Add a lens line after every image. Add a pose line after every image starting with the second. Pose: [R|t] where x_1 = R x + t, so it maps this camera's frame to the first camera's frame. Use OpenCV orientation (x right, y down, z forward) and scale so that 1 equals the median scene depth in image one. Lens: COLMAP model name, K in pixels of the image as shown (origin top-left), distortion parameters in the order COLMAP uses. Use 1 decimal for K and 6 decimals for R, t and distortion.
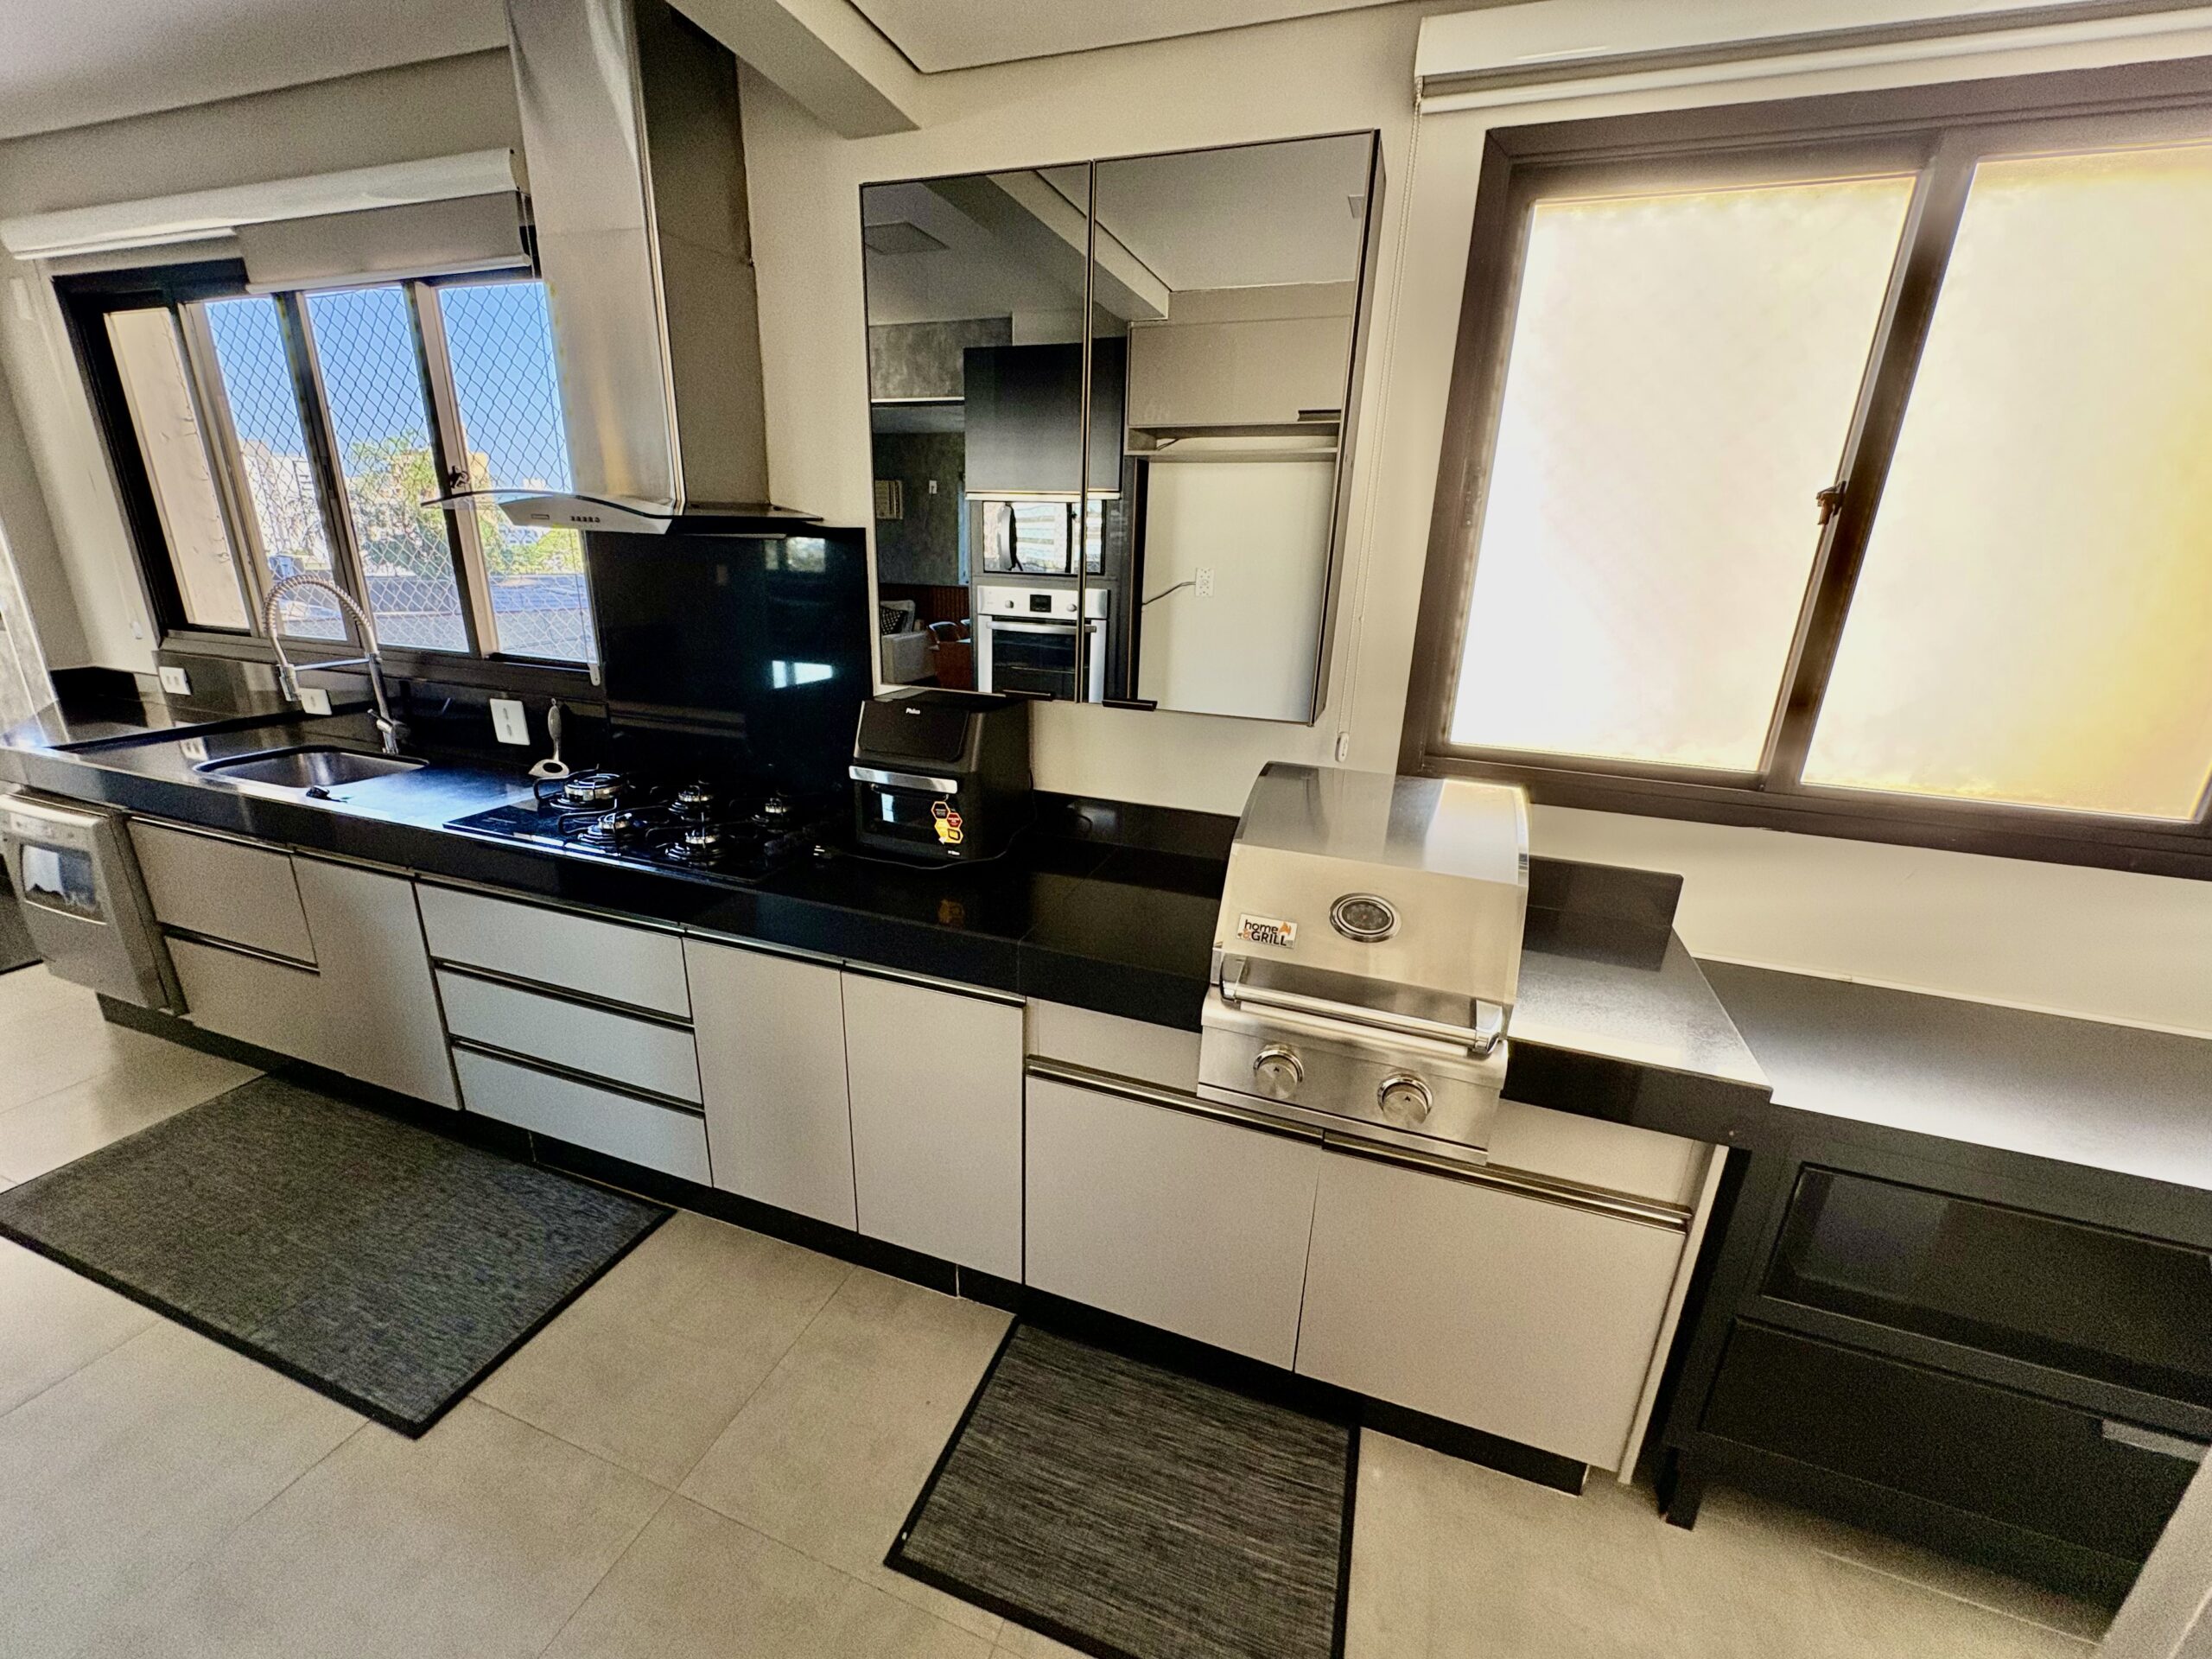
lens RADIAL K [[887.0, 0, 1106.0], [0, 887.0, 829.5], [0, 0, 1]] dist [0.003064, 0.000055]
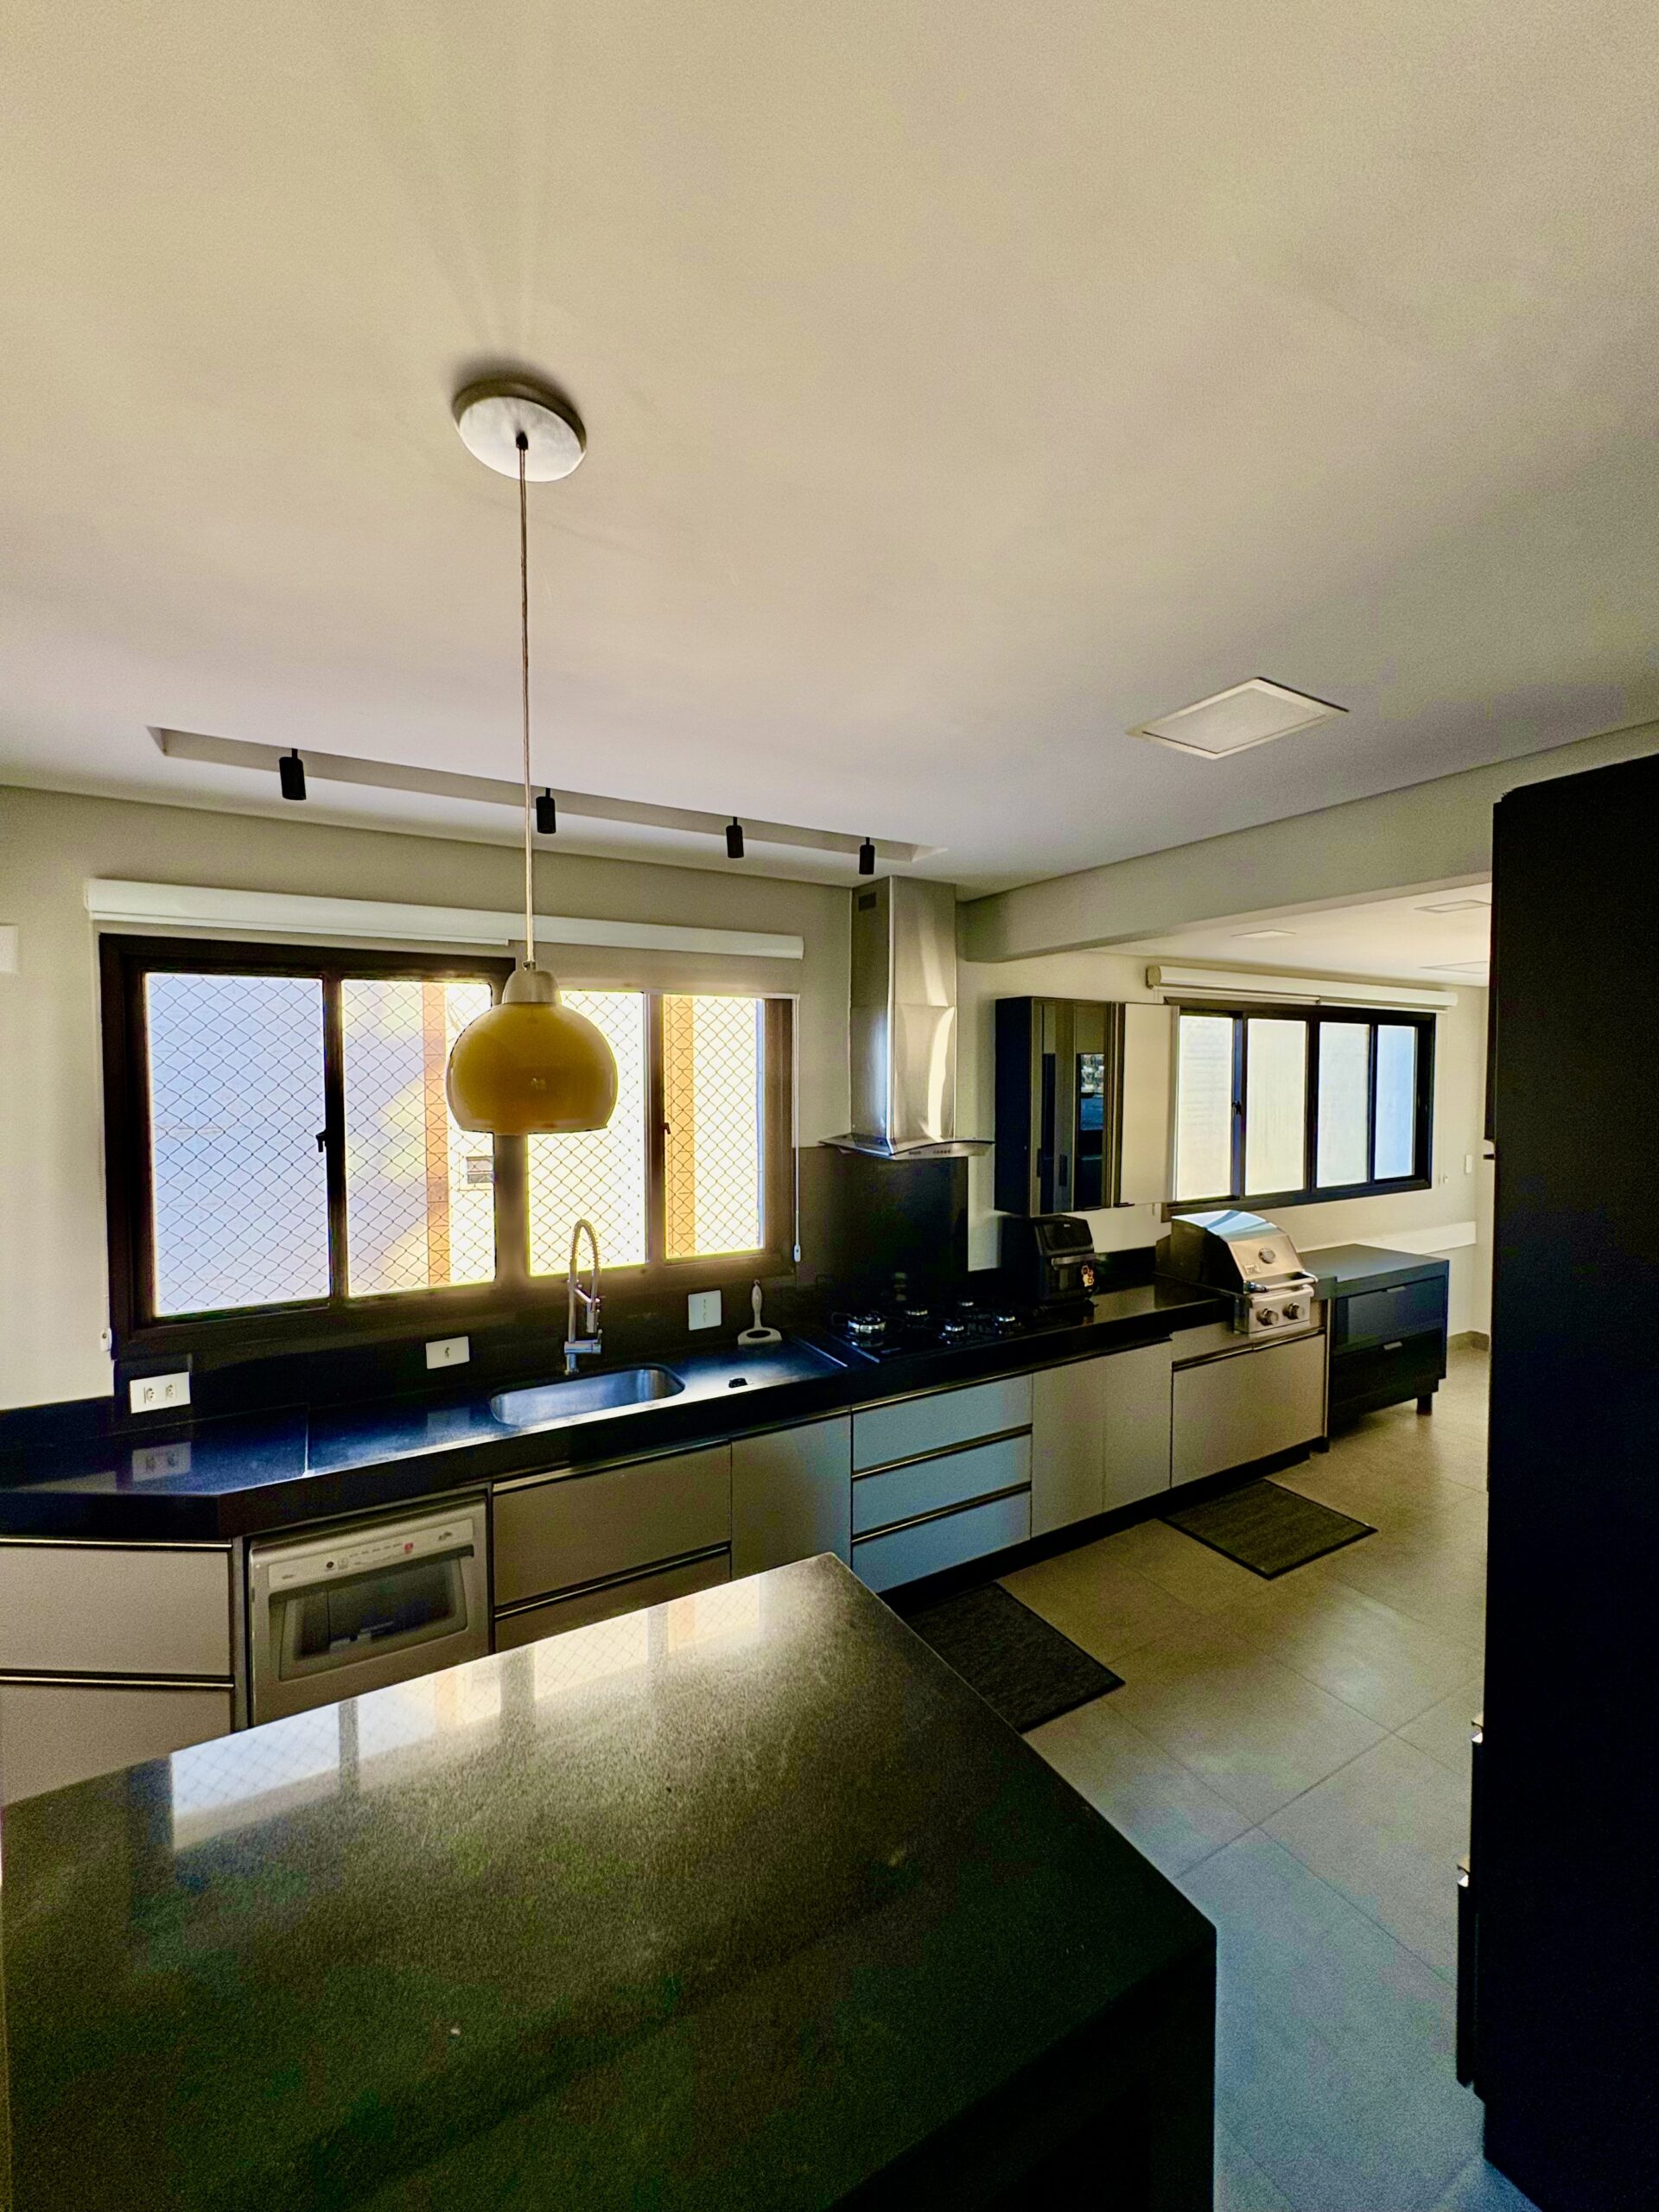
lens RADIAL K [[887.0, 0, 829.5], [0, 887.0, 1106.0], [0, 0, 1]] dist [0.003064, 0.000055]
pose [[0.653346, -0.065665, 0.754206, -1.537622], [0.255974, 0.956718, -0.138445, -0.184949], [-0.712472, 0.283510, 0.641877, -0.005114]]
